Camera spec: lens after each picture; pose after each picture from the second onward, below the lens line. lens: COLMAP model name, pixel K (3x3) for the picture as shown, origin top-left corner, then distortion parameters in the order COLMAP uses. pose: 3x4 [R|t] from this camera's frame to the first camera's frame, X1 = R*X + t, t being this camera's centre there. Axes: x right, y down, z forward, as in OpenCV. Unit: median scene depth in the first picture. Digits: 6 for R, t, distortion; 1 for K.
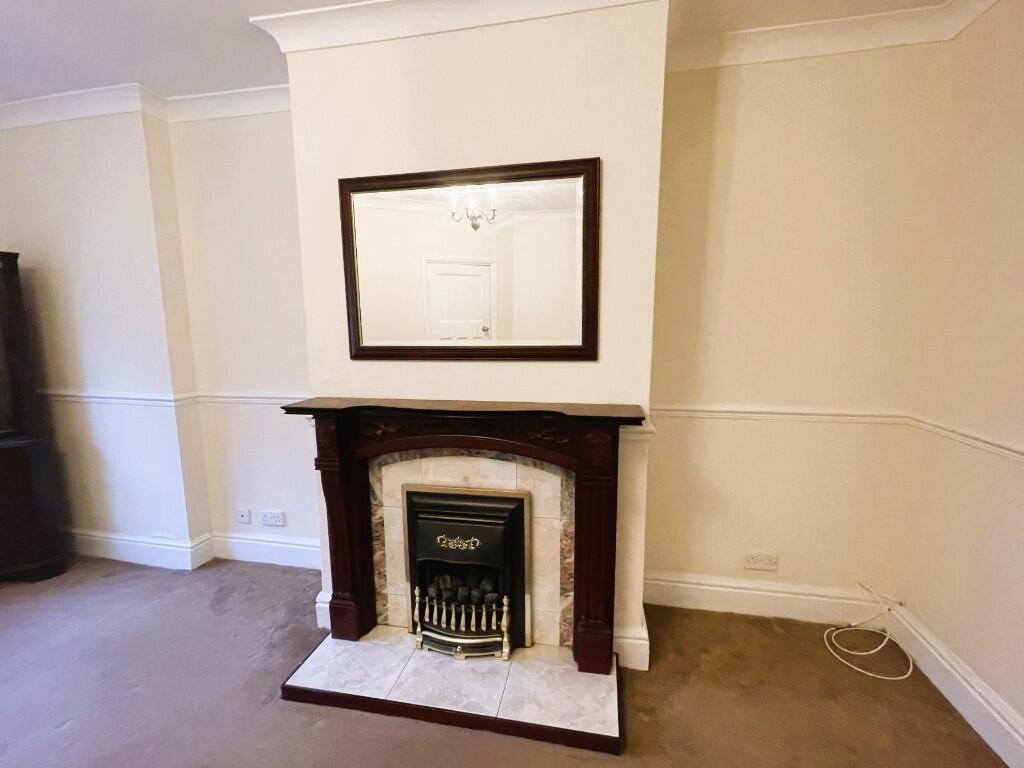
lens RADIAL K [[455.4, 0, 517.1], [0, 455.4, 388.9], [0, 0, 1]] dist [-0.000430, -0.000371]
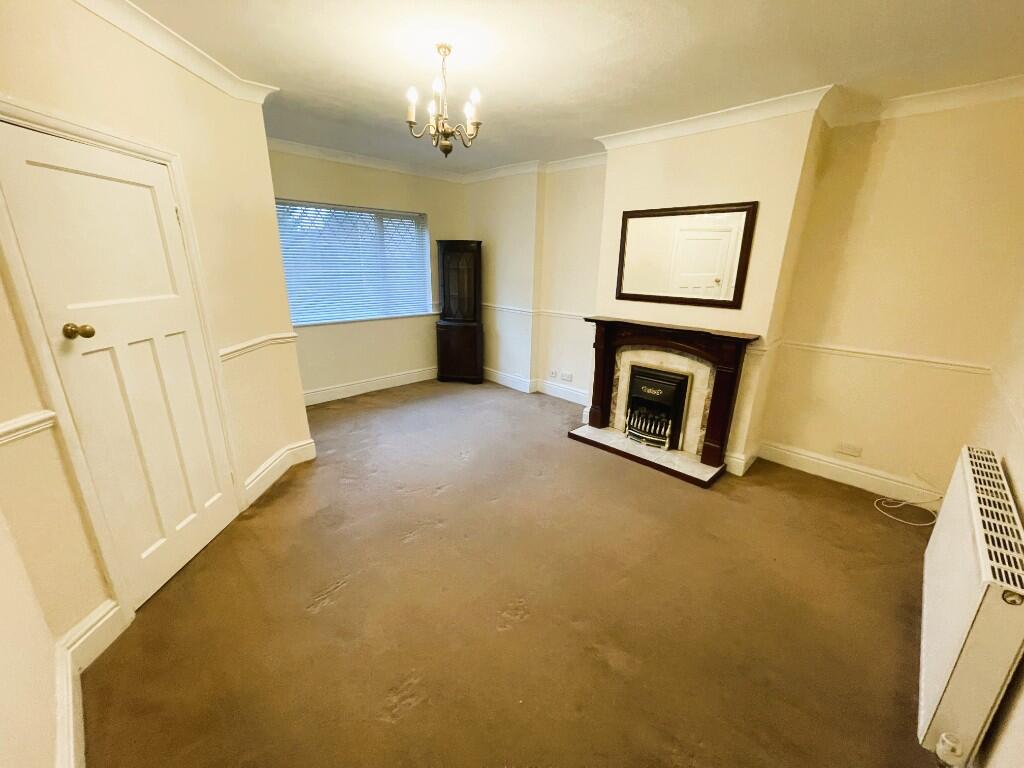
lens RADIAL K [[413.3, 0, 513.6], [0, 413.3, 387.0], [0, 0, 1]] dist [-0.000222, -0.000279]
pose [[0.833942, 0.183679, -0.520387, 0.314387], [-0.105999, 0.978739, 0.175594, 0.048971], [0.541577, -0.091274, 0.835682, -0.901456]]
